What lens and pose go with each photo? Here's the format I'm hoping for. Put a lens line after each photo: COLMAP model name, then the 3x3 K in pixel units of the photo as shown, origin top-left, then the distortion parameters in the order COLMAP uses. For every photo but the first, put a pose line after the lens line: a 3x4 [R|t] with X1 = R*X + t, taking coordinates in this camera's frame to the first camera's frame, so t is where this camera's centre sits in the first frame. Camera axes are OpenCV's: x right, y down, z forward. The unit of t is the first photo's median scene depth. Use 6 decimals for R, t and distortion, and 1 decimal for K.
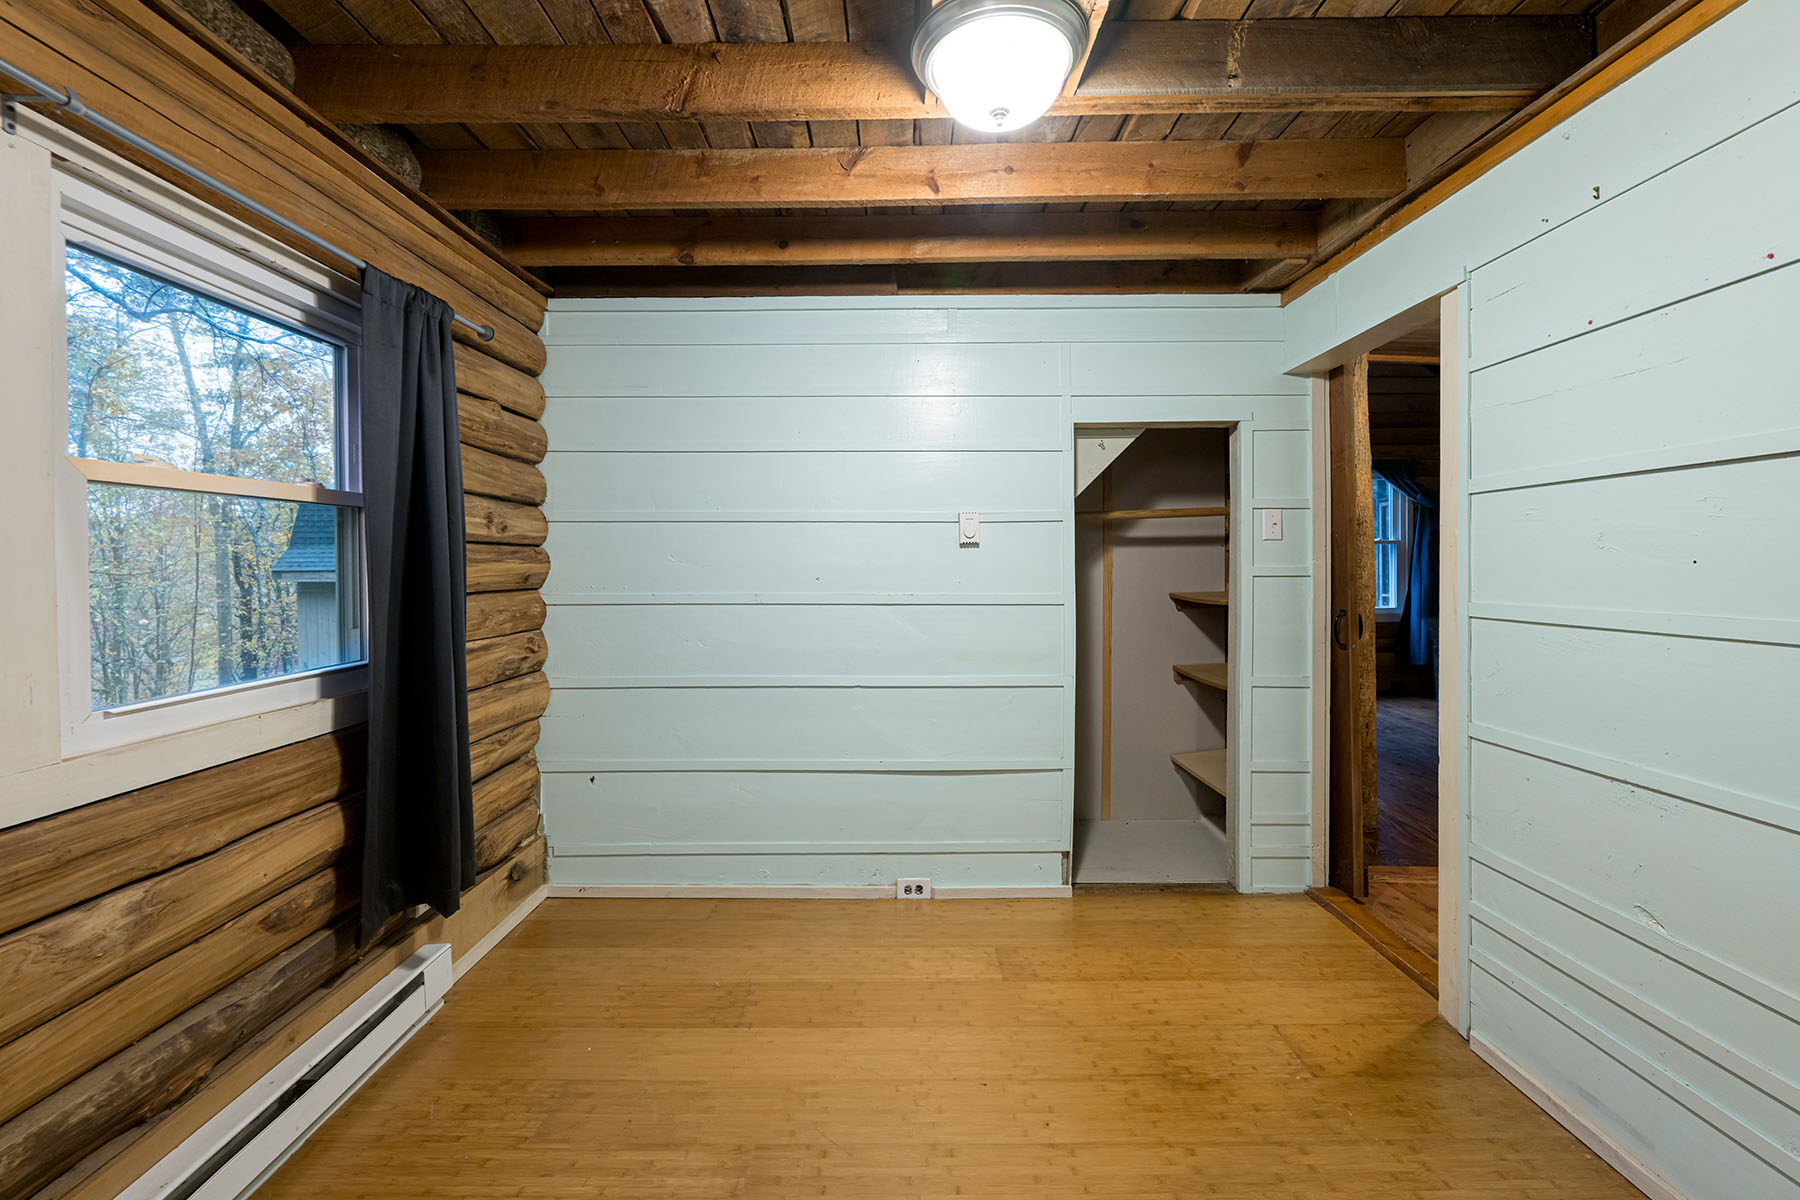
lens RADIAL K [[739.2, 0, 899.5], [0, 739.2, 557.7], [0, 0, 1]] dist [-0.000271, 0.000032]
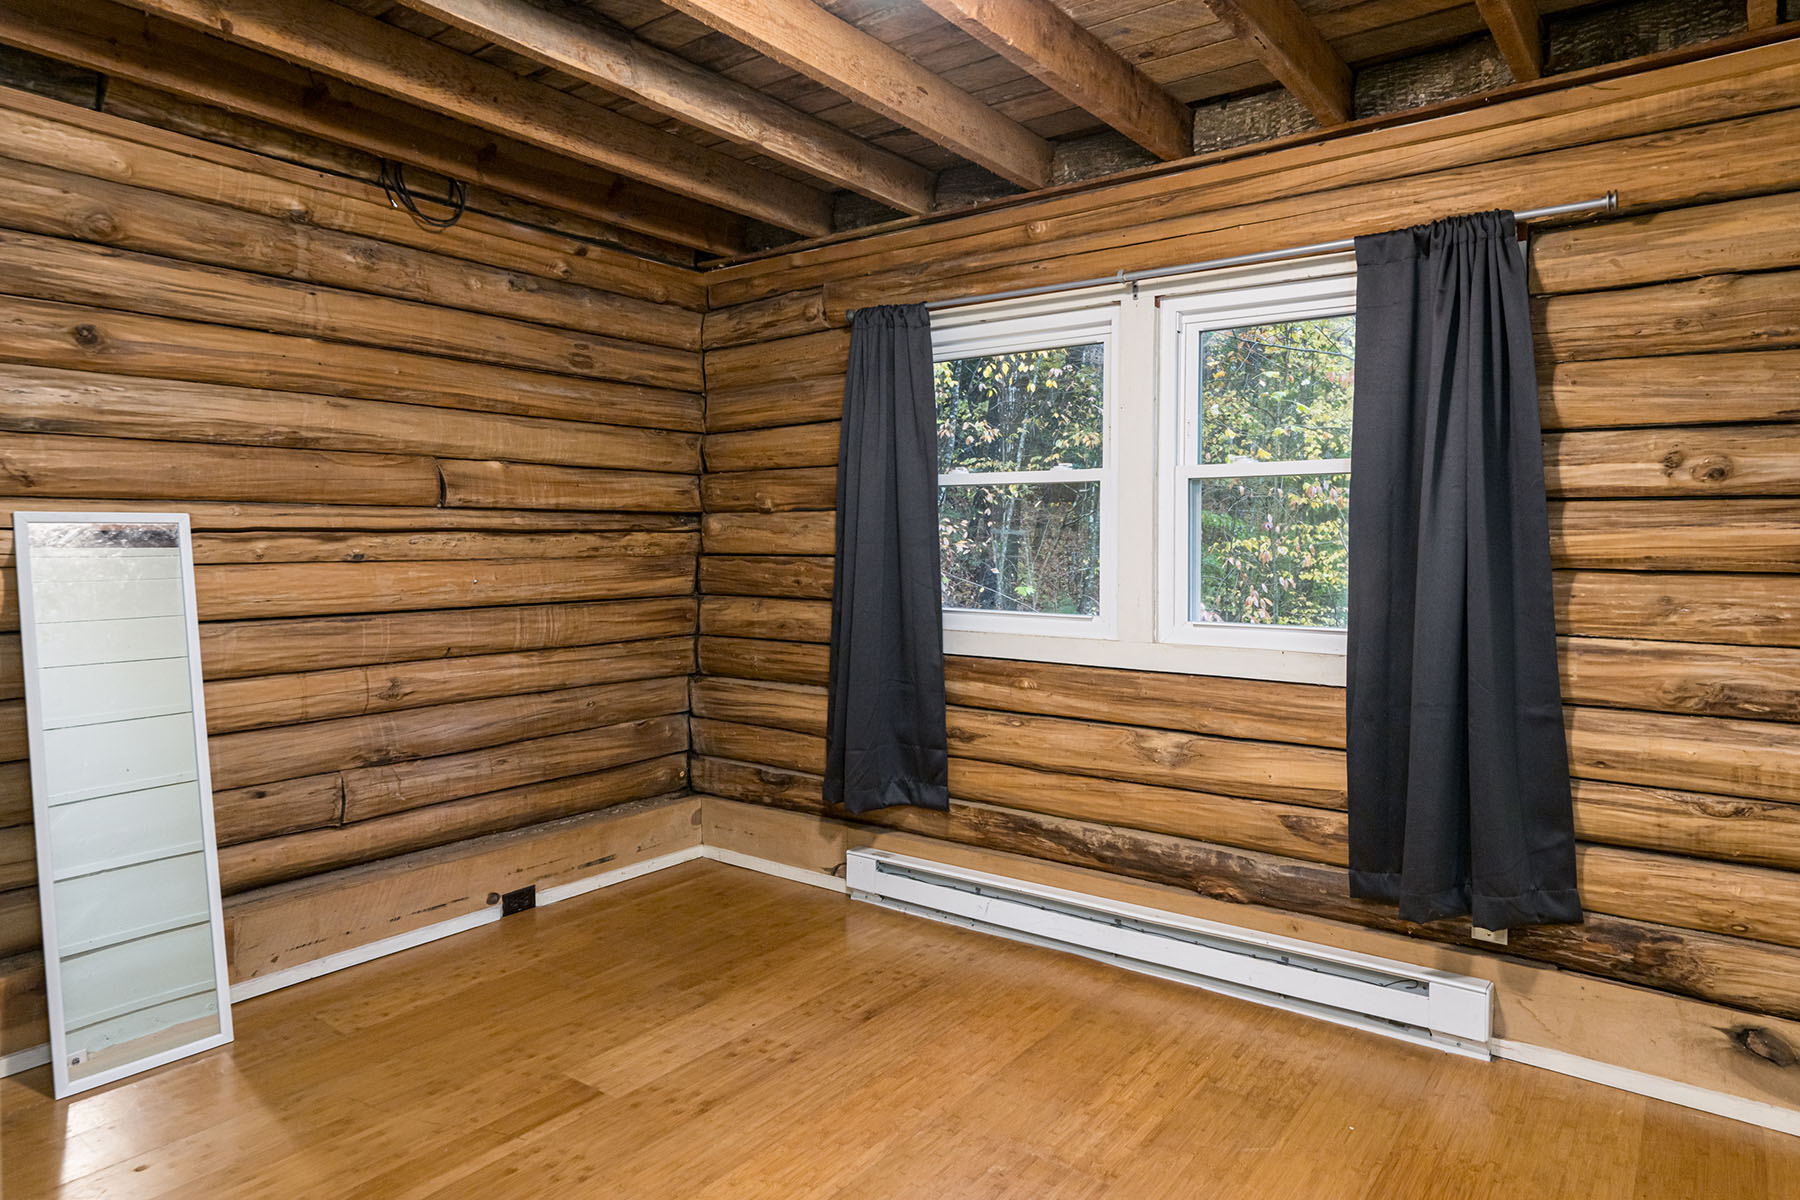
lens RADIAL K [[1094.7, 0, 898.1], [0, 1094.7, 540.6], [0, 0, 1]] dist [-0.001007, -0.000213]
pose [[-0.596853, 0.001607, -0.802349, 1.002135], [0.003492, 0.999994, -0.000595, 0.025036], [0.802343, -0.003157, -0.596855, 1.580737]]
